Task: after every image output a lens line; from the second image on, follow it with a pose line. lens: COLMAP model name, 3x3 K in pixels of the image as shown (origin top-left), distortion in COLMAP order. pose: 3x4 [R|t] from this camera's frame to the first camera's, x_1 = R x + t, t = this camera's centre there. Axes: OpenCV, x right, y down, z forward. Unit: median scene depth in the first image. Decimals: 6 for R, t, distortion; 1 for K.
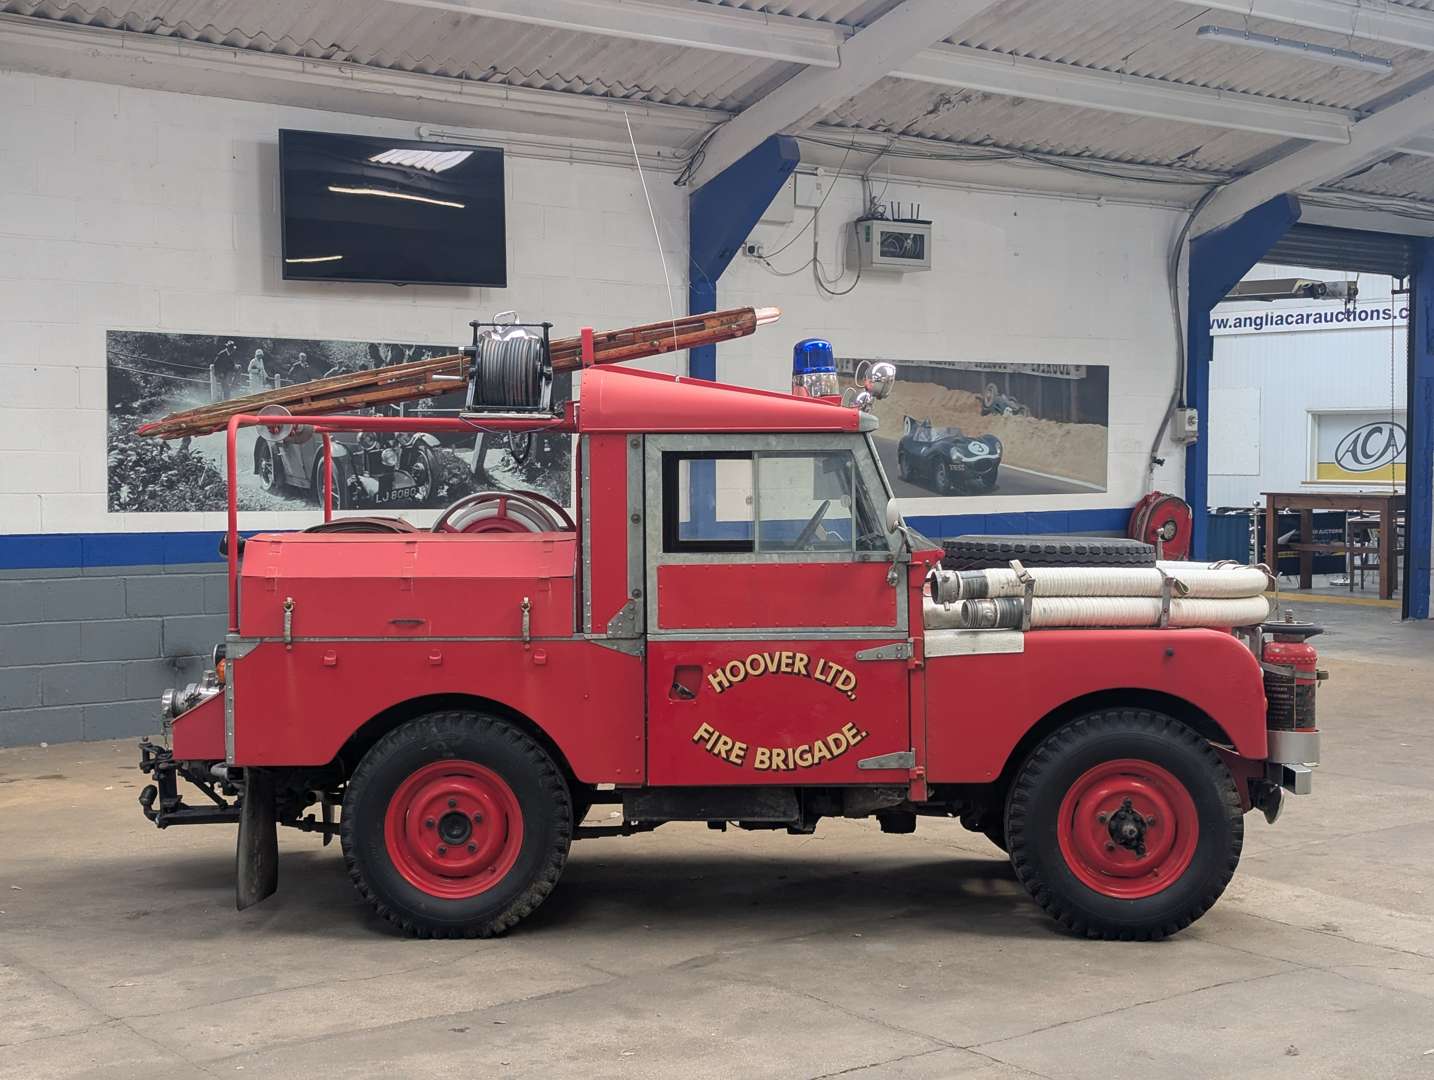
lens RADIAL K [[2004.5, 0, 712.1], [0, 2004.5, 510.7], [0, 0, 1]] dist [0.194769, -0.633075]
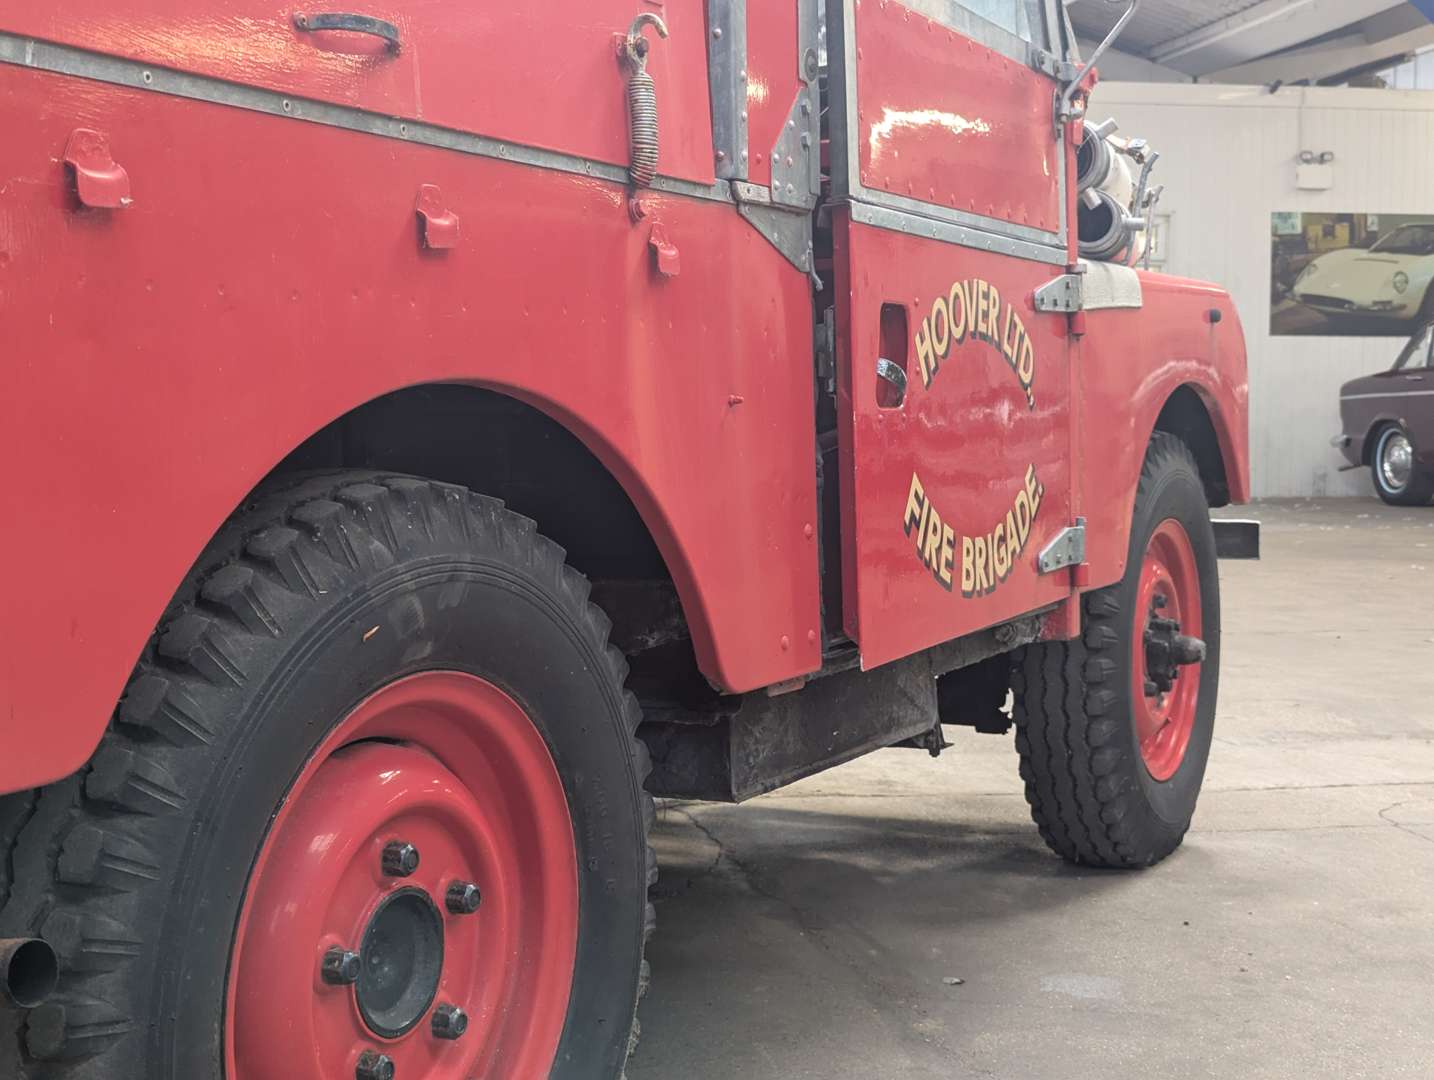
lens RADIAL K [[2004.5, 0, 712.1], [0, 2004.5, 510.7], [0, 0, 1]] dist [0.194769, -0.633075]
pose [[0.453888, -0.046779, 0.889830, -0.320118], [0.022561, 0.998904, 0.041005, 0.095498], [-0.890773, 0.001464, 0.454446, 0.860156]]
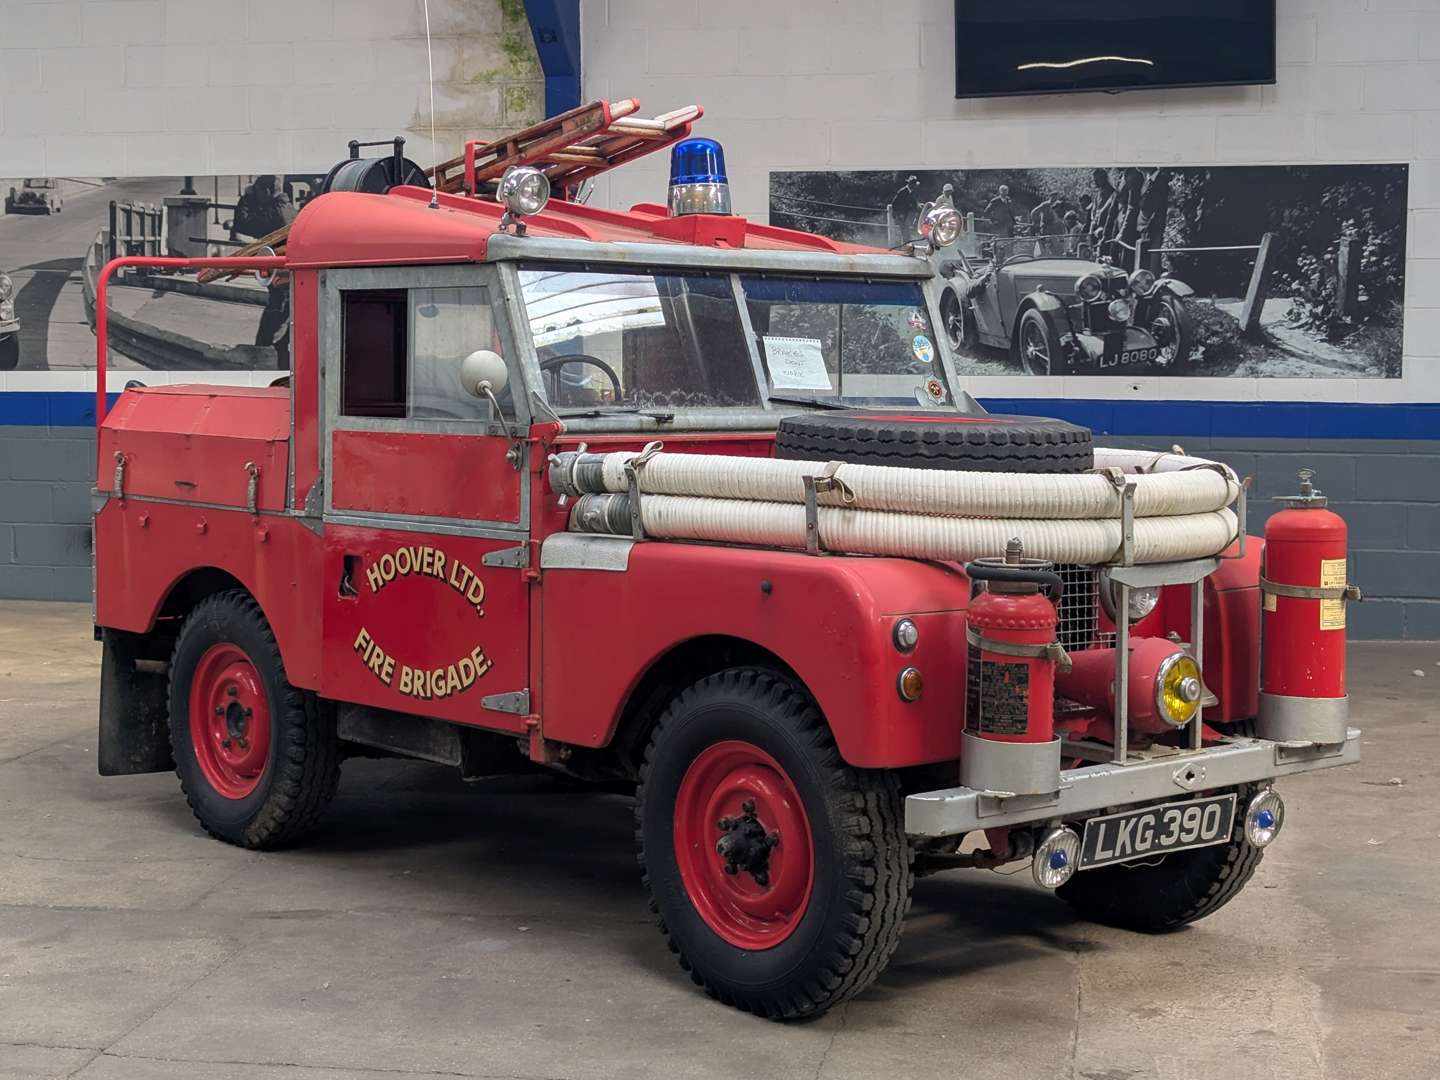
lens RADIAL K [[2296.1, 0, 684.3], [0, 2296.1, 464.3], [0, 0, 1]] dist [0.255391, -1.110673]
pose [[0.664248, 0.044809, -0.746168, 0.756462], [-0.020049, 0.998911, 0.042139, -0.001430], [0.747244, -0.013031, 0.664422, 0.474169]]
